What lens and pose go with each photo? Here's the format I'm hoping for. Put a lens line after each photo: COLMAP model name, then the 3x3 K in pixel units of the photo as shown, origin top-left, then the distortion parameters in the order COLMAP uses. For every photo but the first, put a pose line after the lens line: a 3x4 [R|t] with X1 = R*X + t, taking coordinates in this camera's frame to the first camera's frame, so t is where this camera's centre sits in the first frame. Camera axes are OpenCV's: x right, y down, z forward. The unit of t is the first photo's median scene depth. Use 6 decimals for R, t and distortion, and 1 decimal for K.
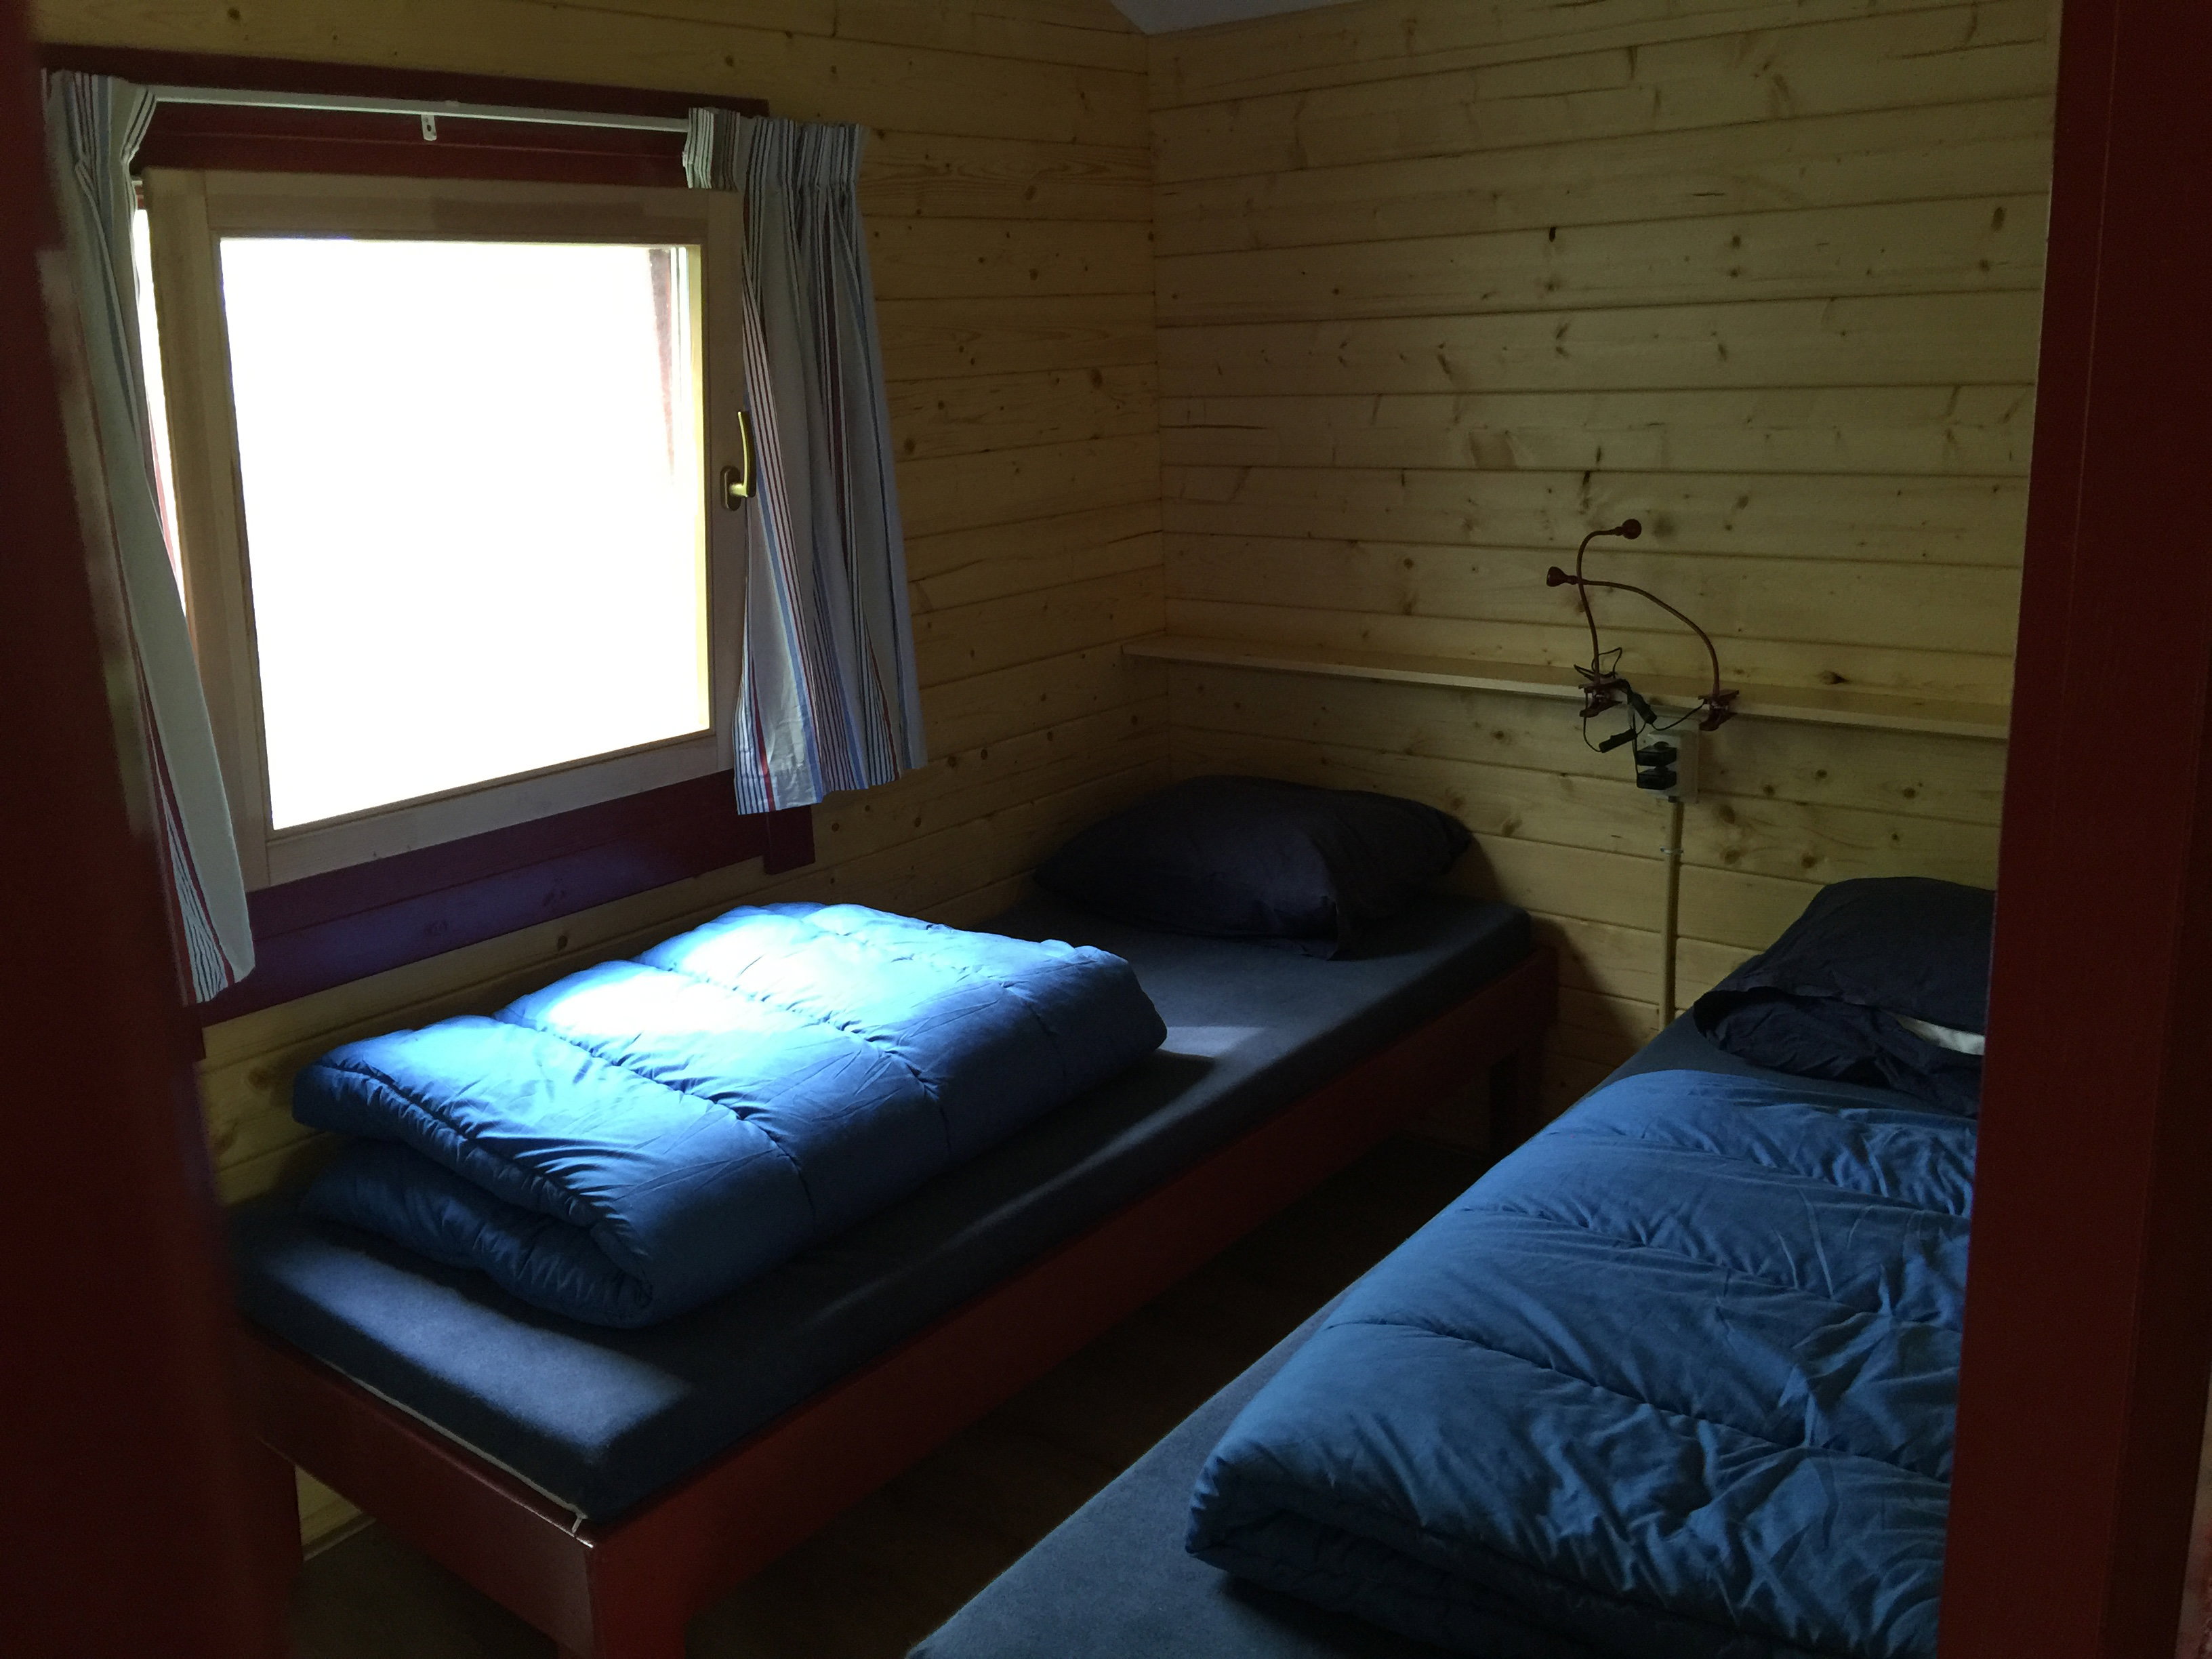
lens RADIAL K [[1875.5, 0, 1103.6], [0, 1875.5, 825.9], [0, 0, 1]] dist [0.069591, -0.086753]
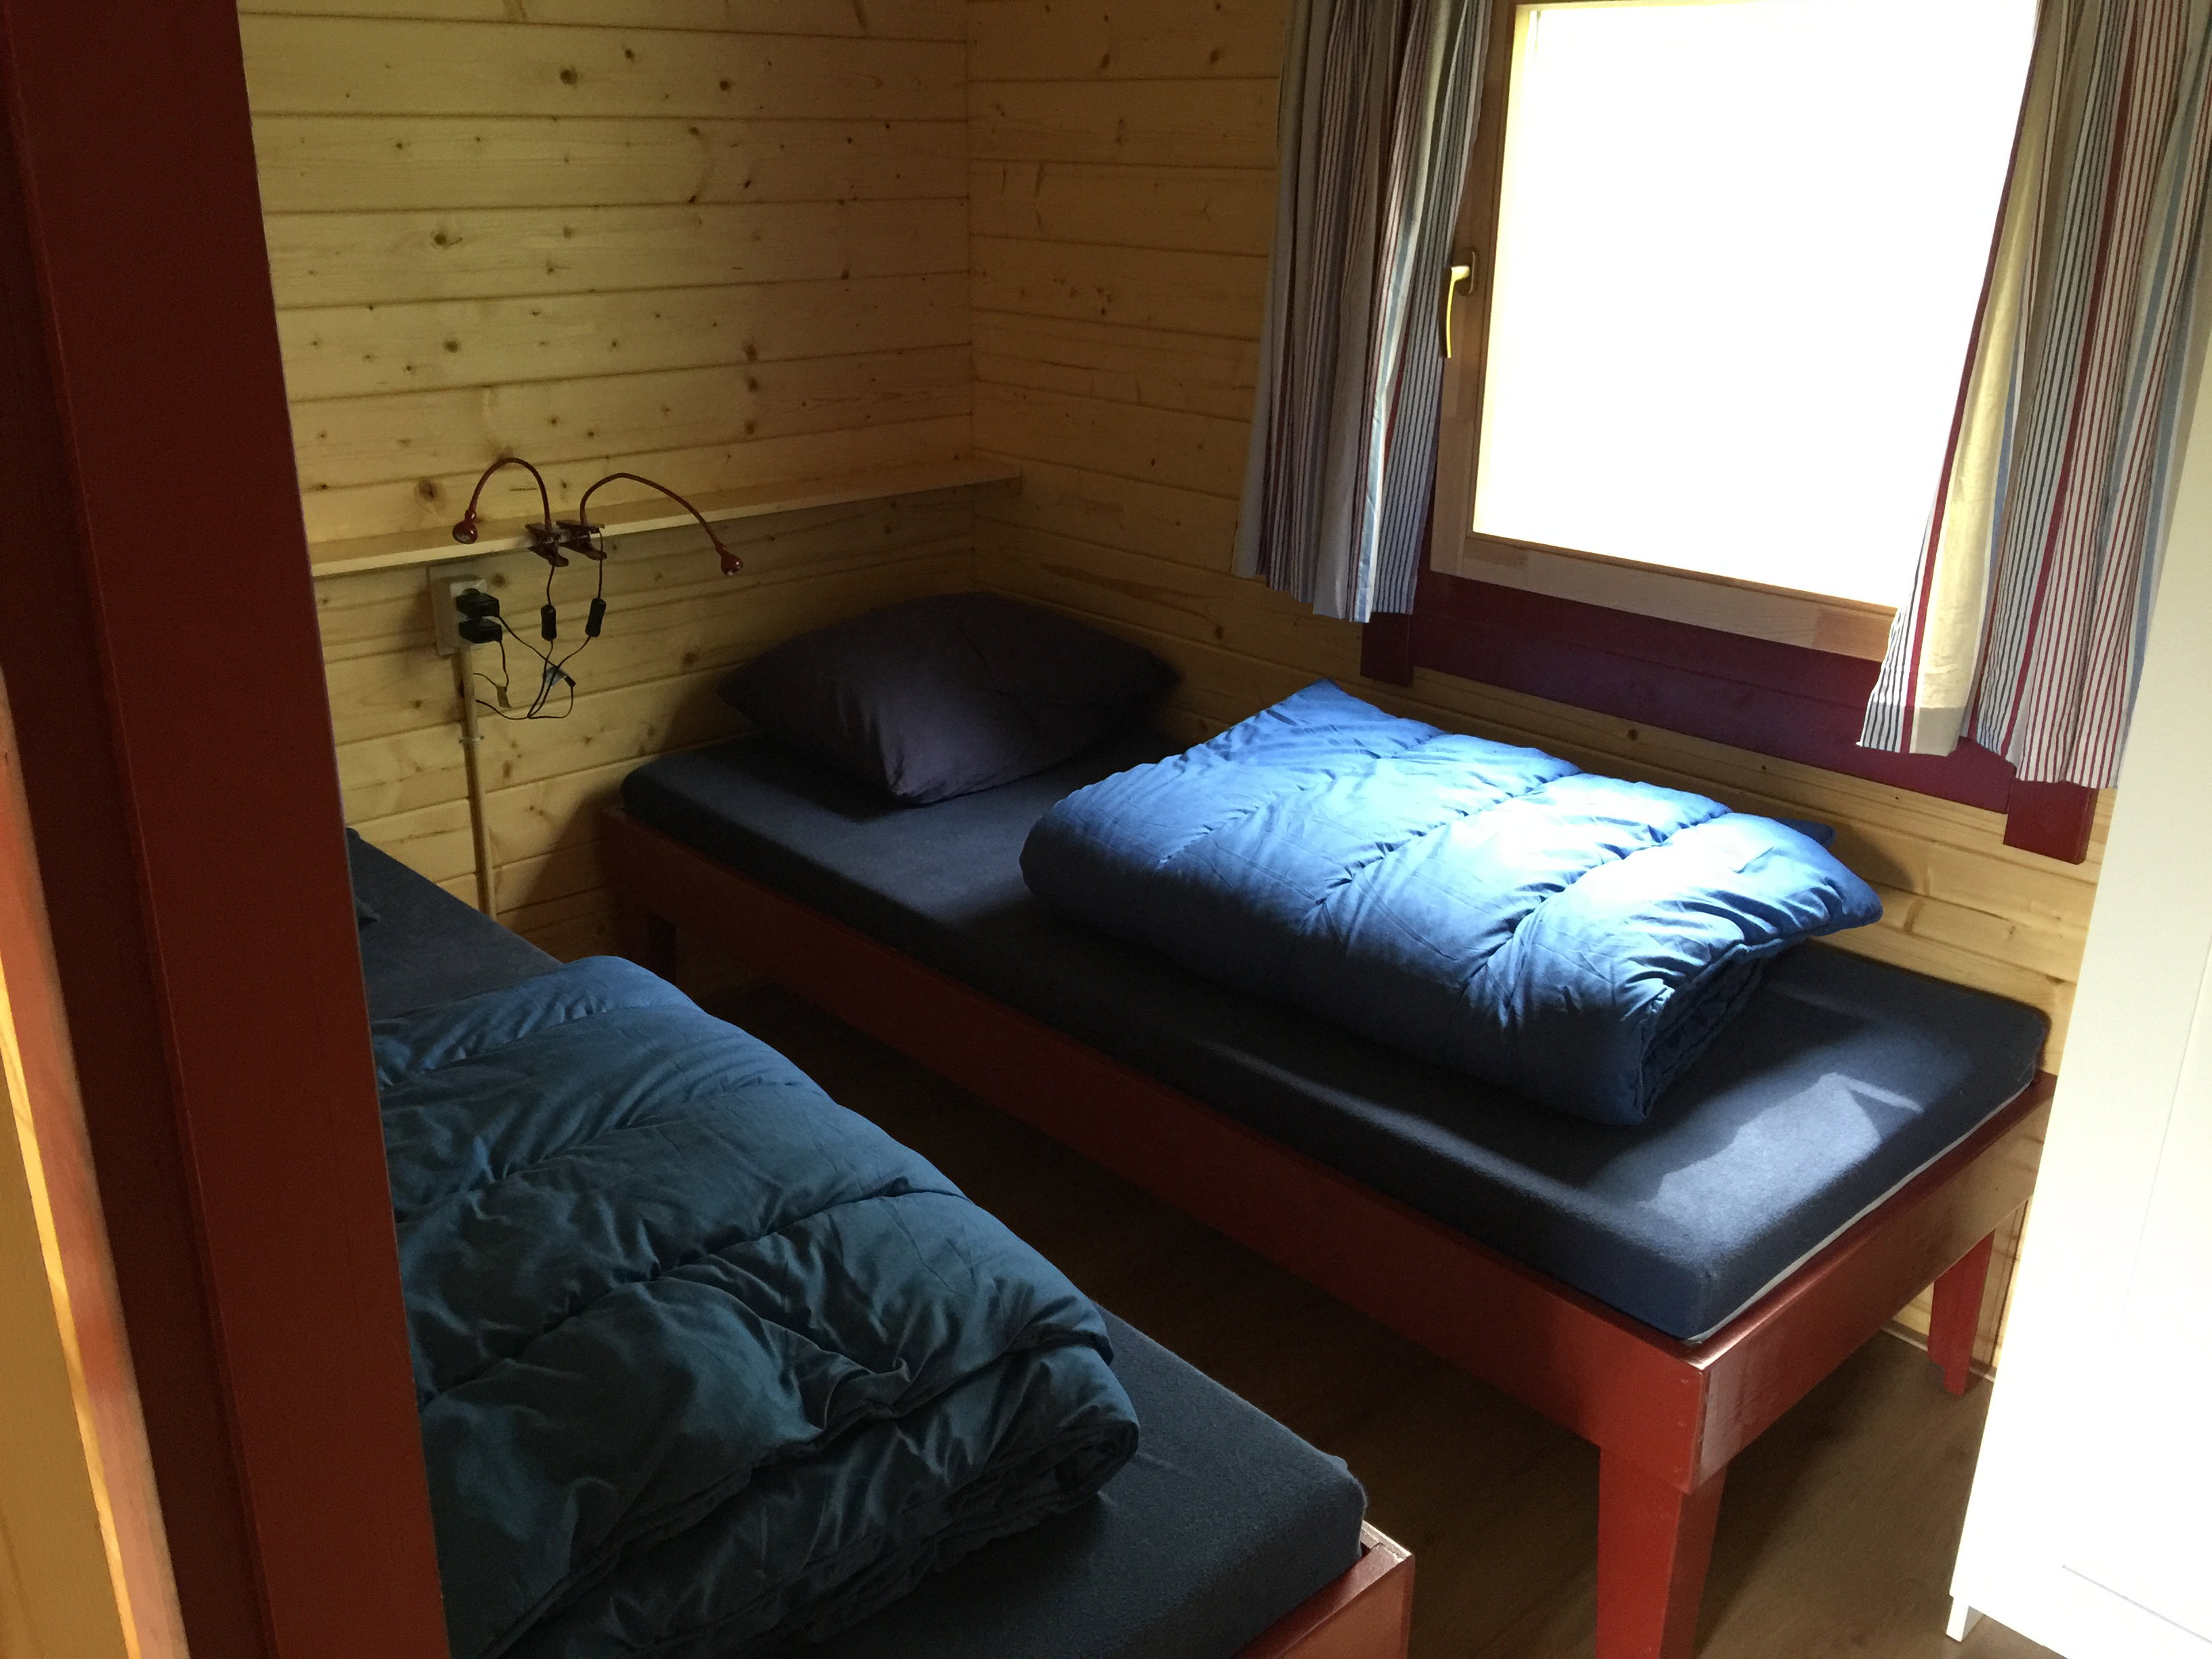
lens RADIAL K [[1875.5, 0, 1105.1], [0, 1875.5, 827.0], [0, 0, 1]] dist [0.069591, -0.086753]
pose [[-0.125461, 0.393240, -0.910836, 0.716715], [-0.259984, 0.872974, 0.412705, -0.255431], [0.957428, 0.288581, -0.007288, 0.812547]]
